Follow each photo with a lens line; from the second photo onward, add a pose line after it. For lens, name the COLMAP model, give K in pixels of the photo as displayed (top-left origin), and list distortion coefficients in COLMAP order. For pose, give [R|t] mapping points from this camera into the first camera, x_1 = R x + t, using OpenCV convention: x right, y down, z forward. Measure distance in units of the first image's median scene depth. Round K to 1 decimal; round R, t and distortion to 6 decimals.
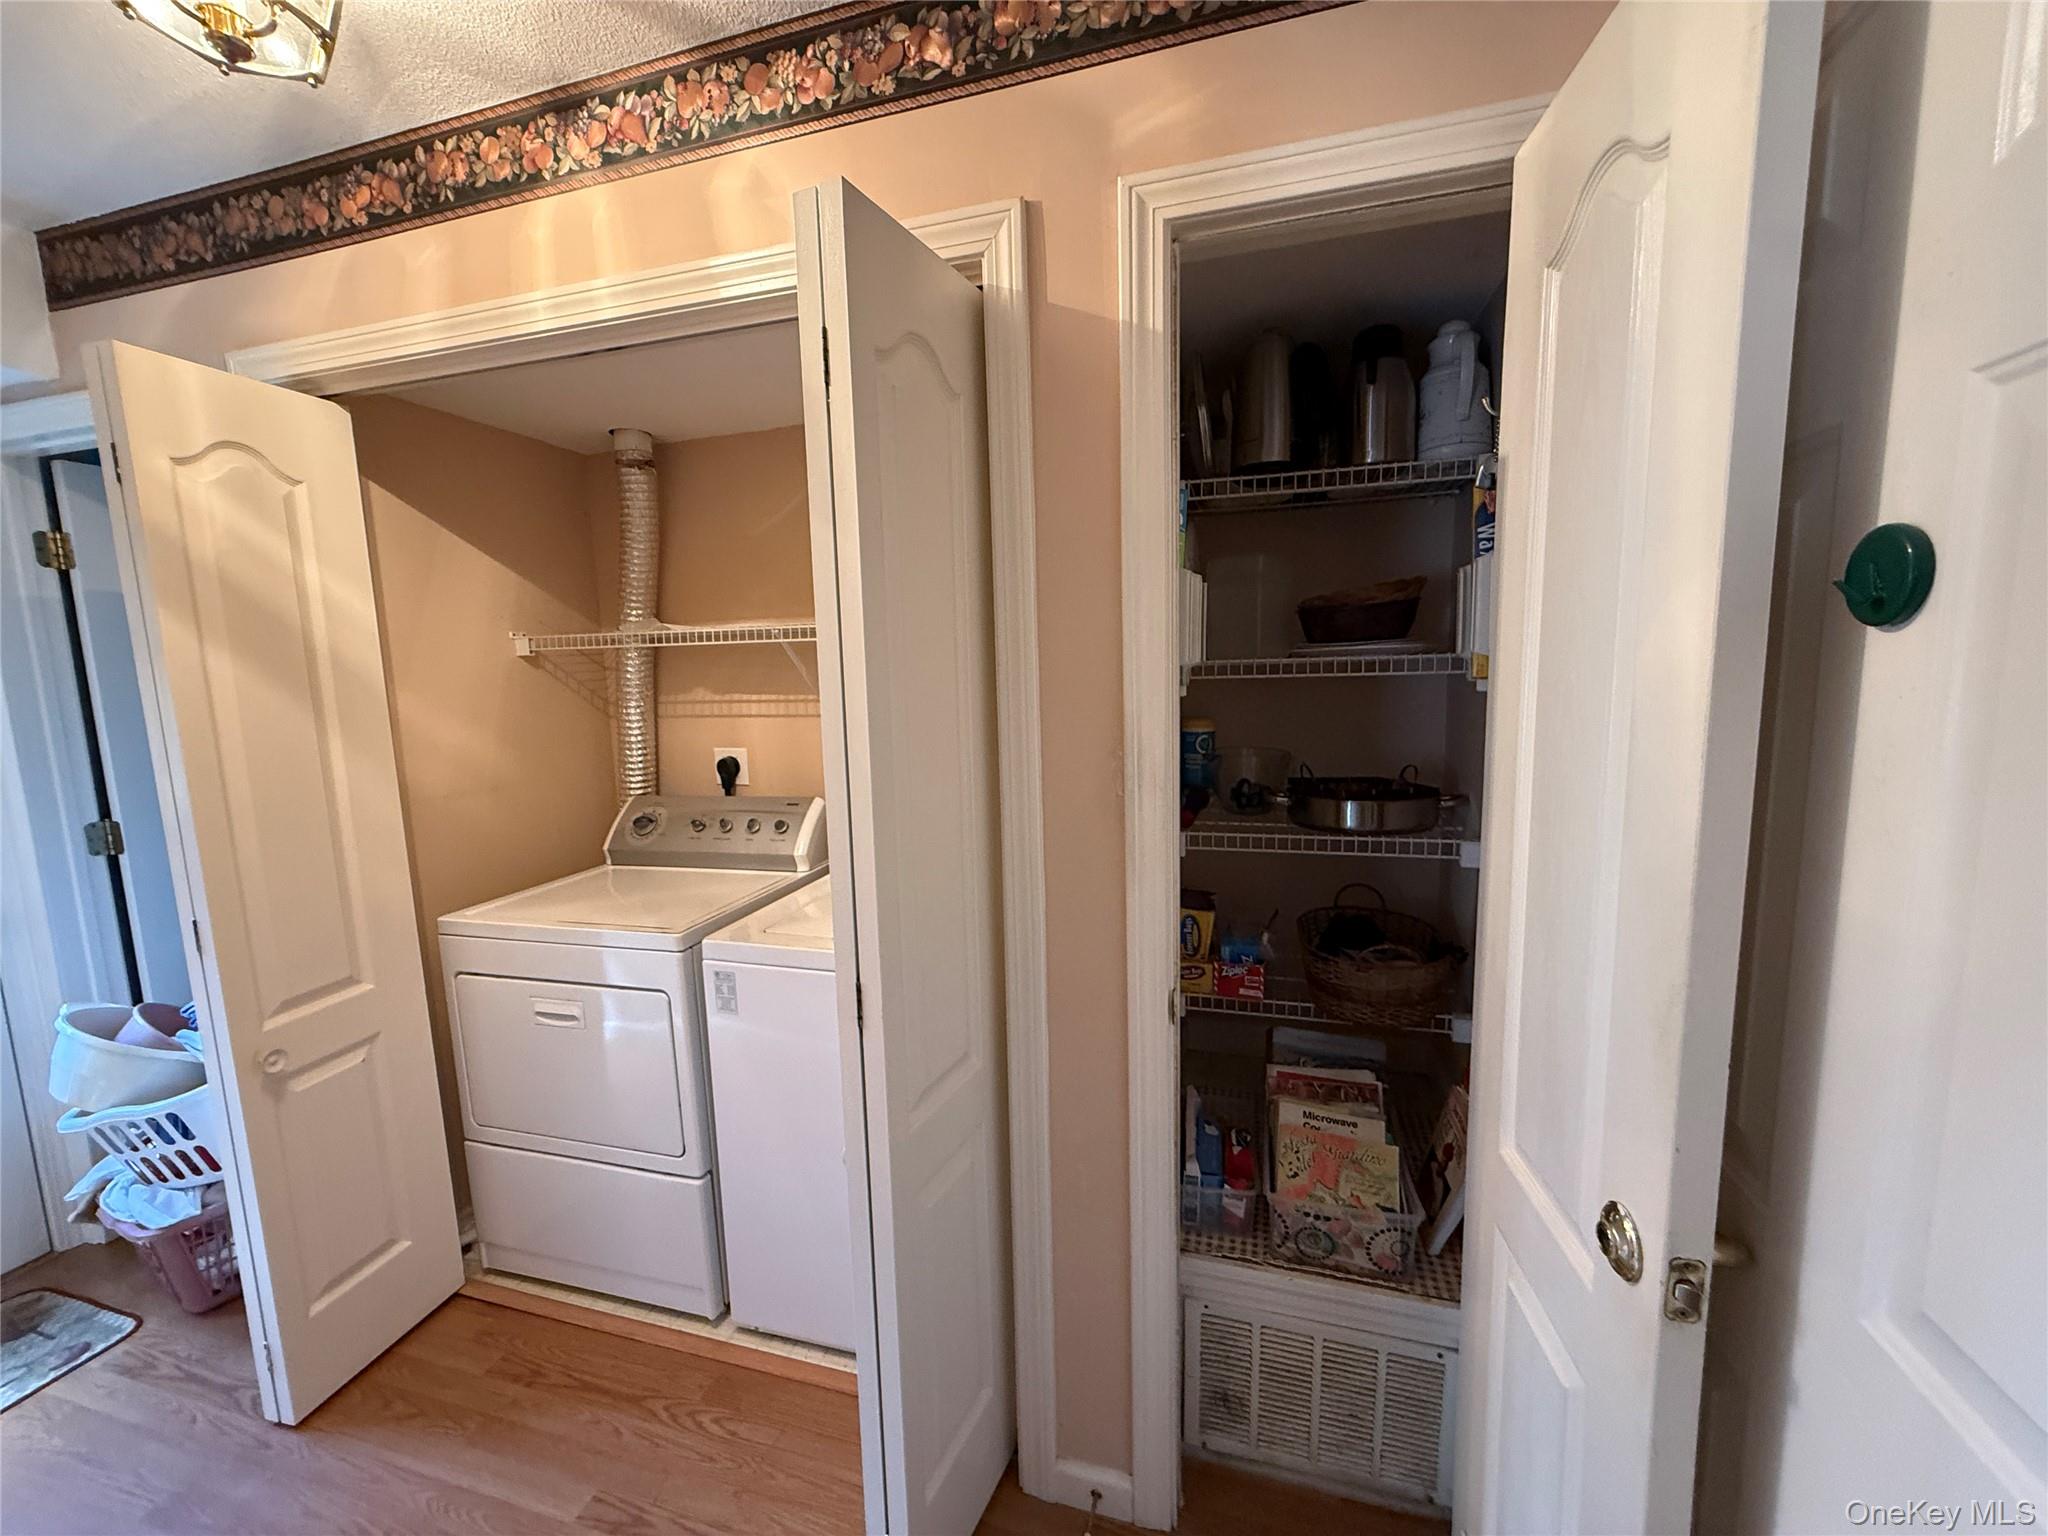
lens RADIAL K [[816.0, 0, 1023.2], [0, 816.0, 770.4], [0, 0, 1]] dist [0.001232, -0.000521]
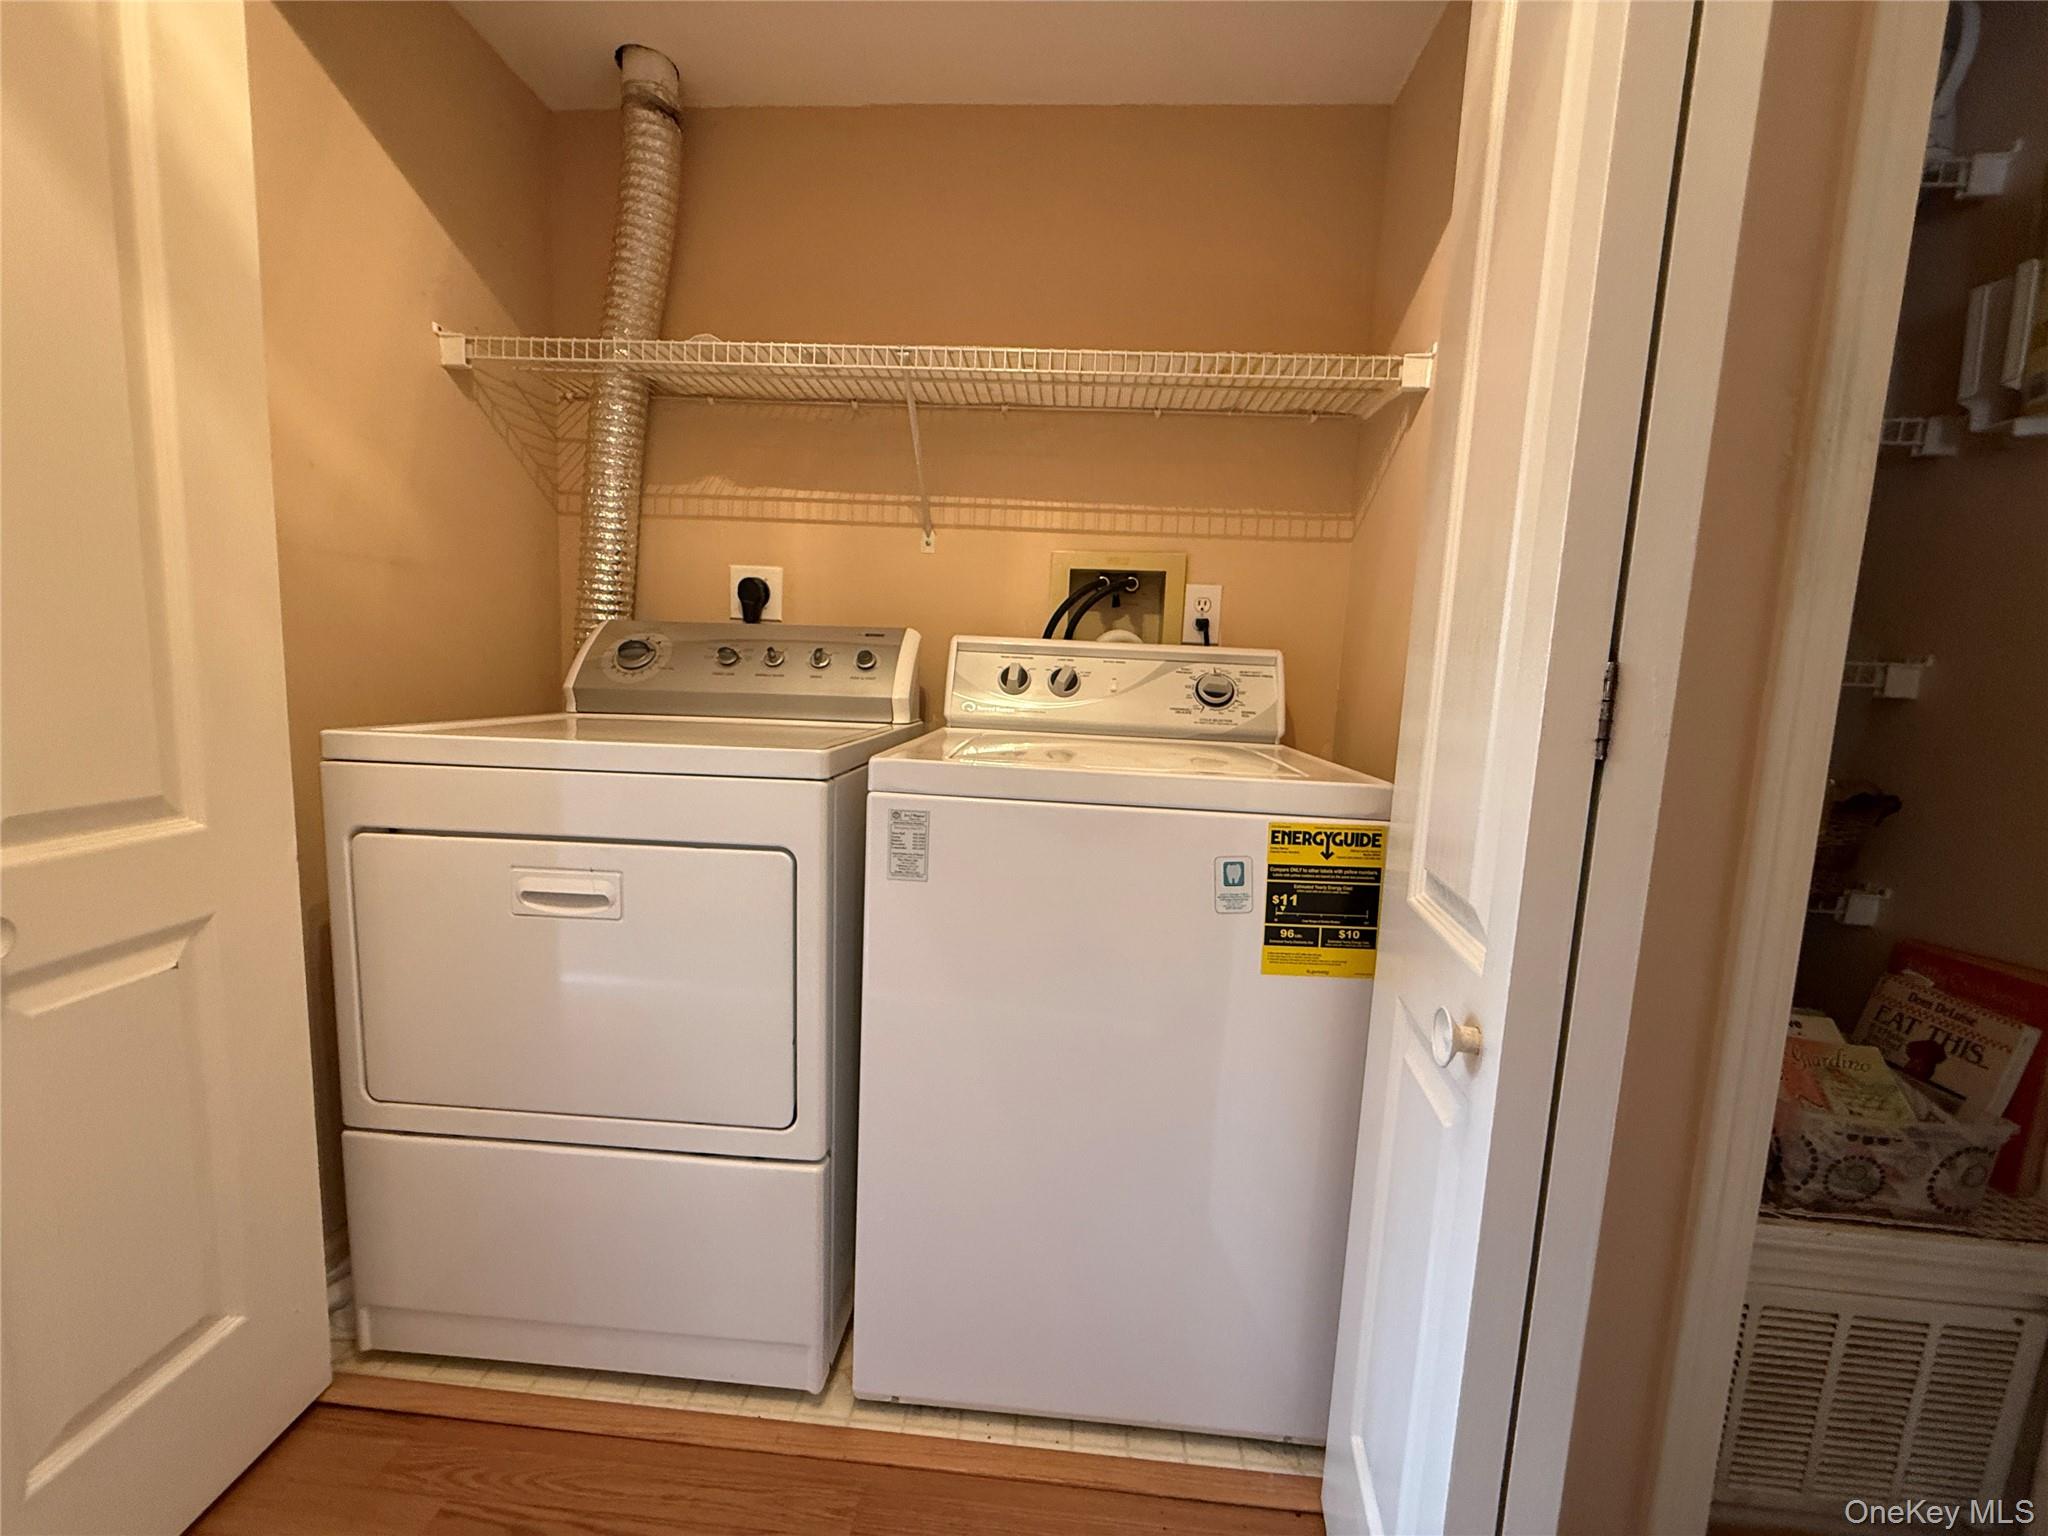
lens RADIAL K [[816.0, 0, 1023.2], [0, 816.0, 770.4], [0, 0, 1]] dist [0.001232, -0.000521]
pose [[0.973886, 0.045309, 0.222472, -0.362458], [-0.042642, 0.998949, -0.016783, 0.192905], [-0.222998, 0.006858, 0.974795, 0.337212]]
